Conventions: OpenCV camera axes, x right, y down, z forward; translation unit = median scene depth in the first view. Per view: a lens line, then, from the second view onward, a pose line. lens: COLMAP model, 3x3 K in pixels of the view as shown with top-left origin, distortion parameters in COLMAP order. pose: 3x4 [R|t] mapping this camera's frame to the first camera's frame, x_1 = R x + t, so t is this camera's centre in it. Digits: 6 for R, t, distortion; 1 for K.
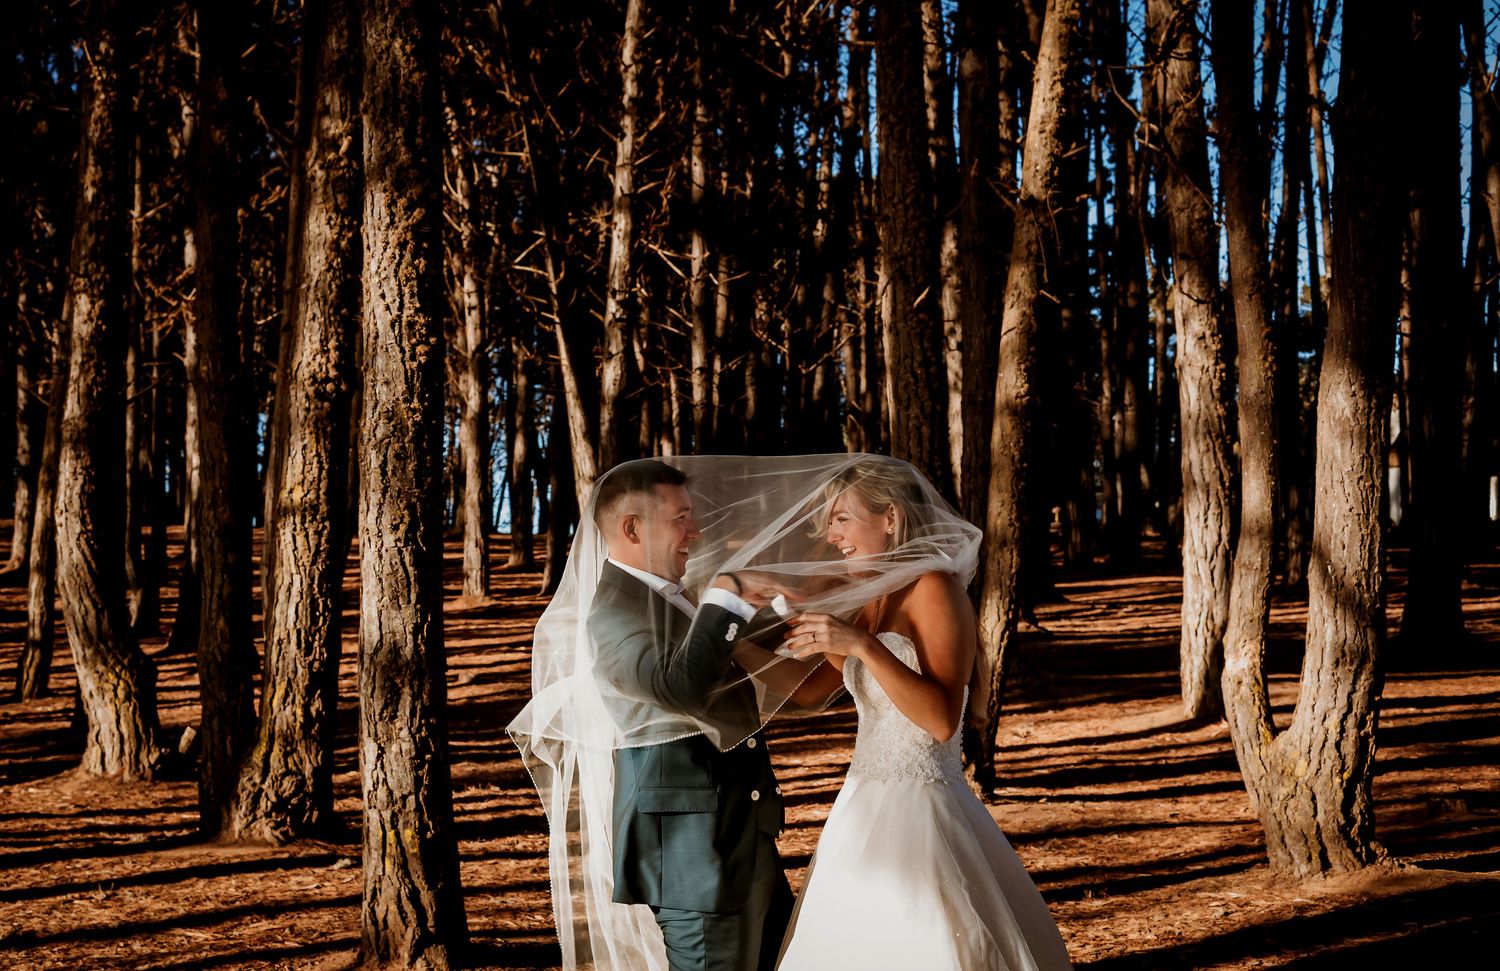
lens RADIAL K [[2404.1, 0, 679.2], [0, 2404.1, 464.4], [0, 0, 1]] dist [0.005496, -0.050197]
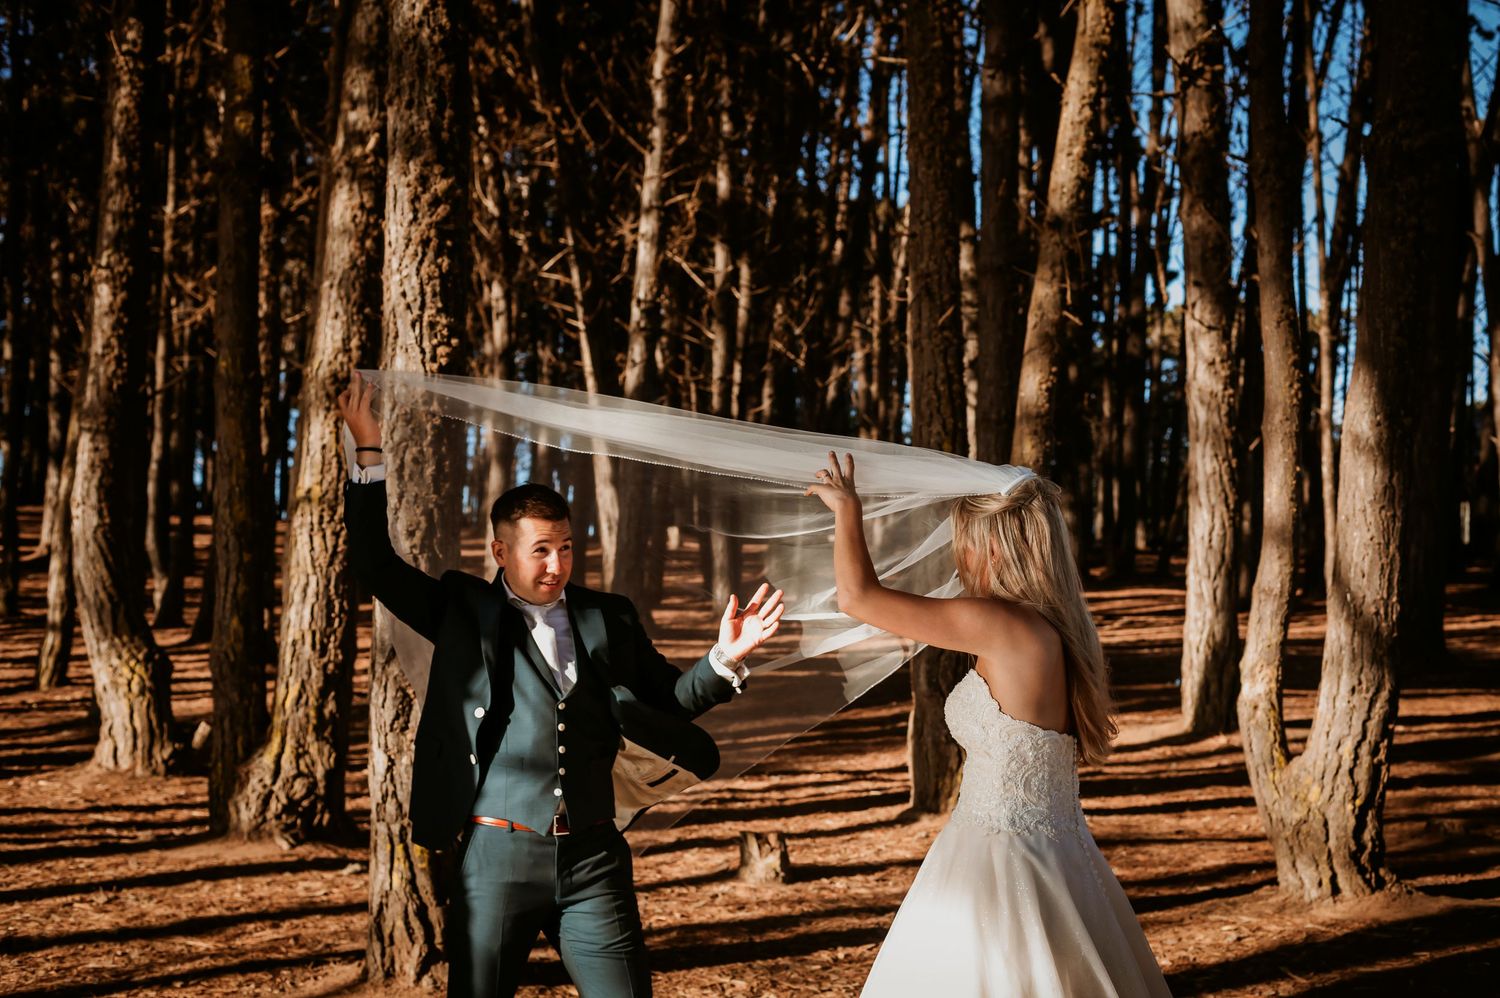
lens RADIAL K [[2272.8, 0, 822.7], [0, 2272.8, 520.3], [0, 0, 1]] dist [-0.006700, -0.001717]
pose [[0.998039, 0.025917, 0.056974, -0.003342], [-0.027151, 0.999411, 0.020987, -0.002153], [-0.056397, -0.022492, 0.998155, 0.054276]]
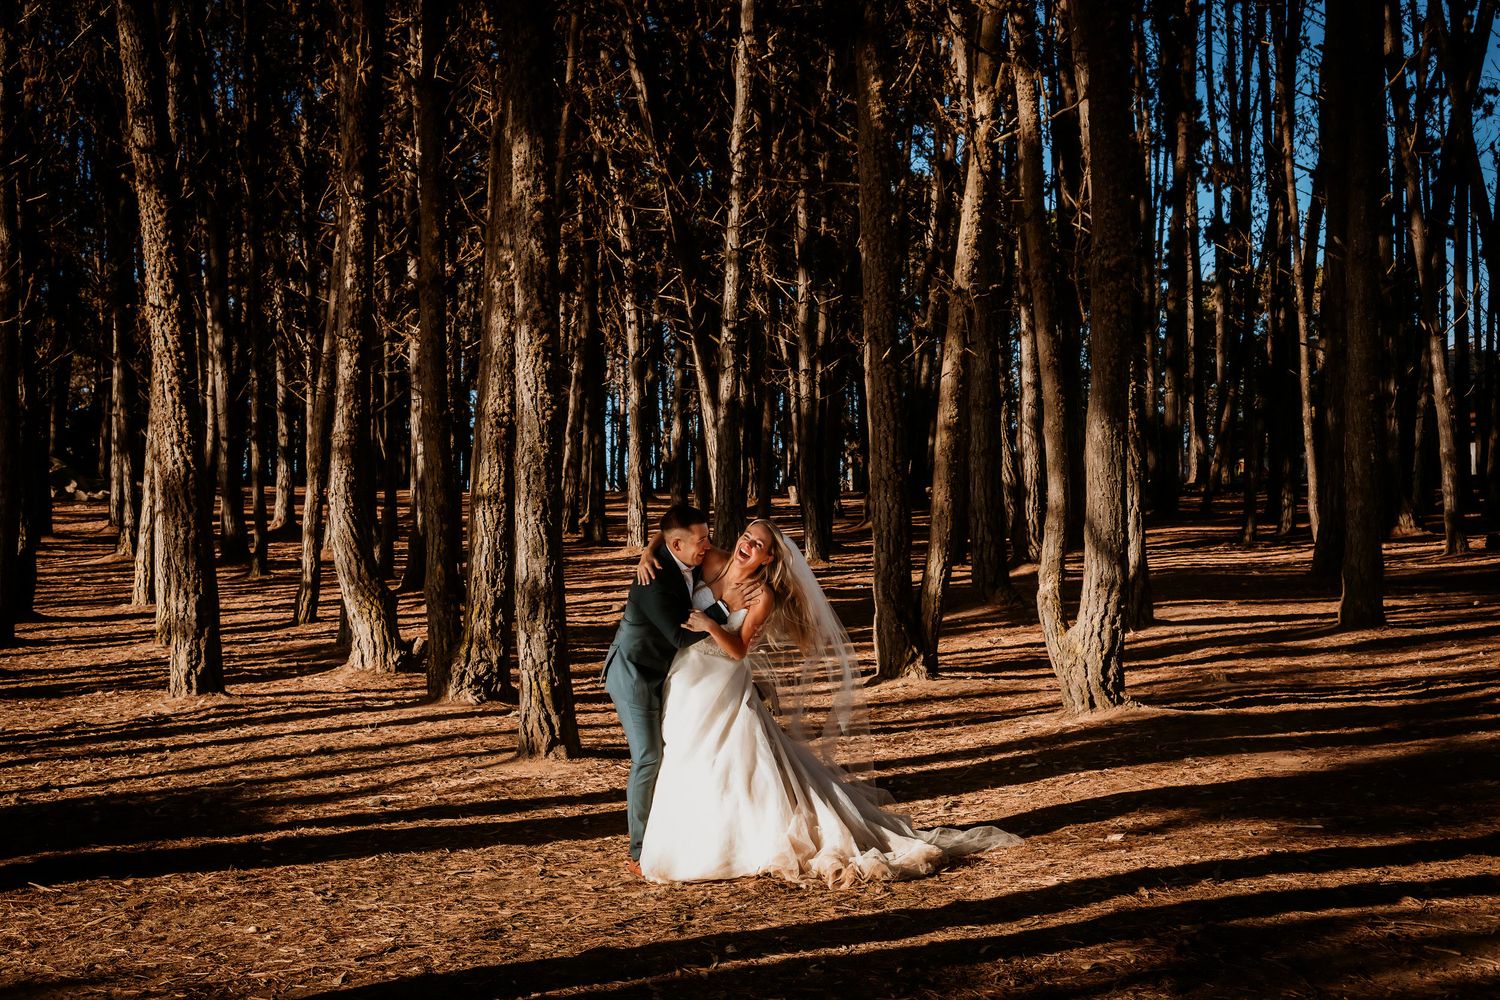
lens RADIAL K [[2208.8, 0, 796.7], [0, 2208.8, 471.5], [0, 0, 1]] dist [0.007684, 0.021485]
pose [[0.999567, -0.008632, -0.028139, 0.089045], [0.009258, 0.999711, 0.022179, -0.028211], [0.027940, -0.022430, 0.999358, -0.459949]]
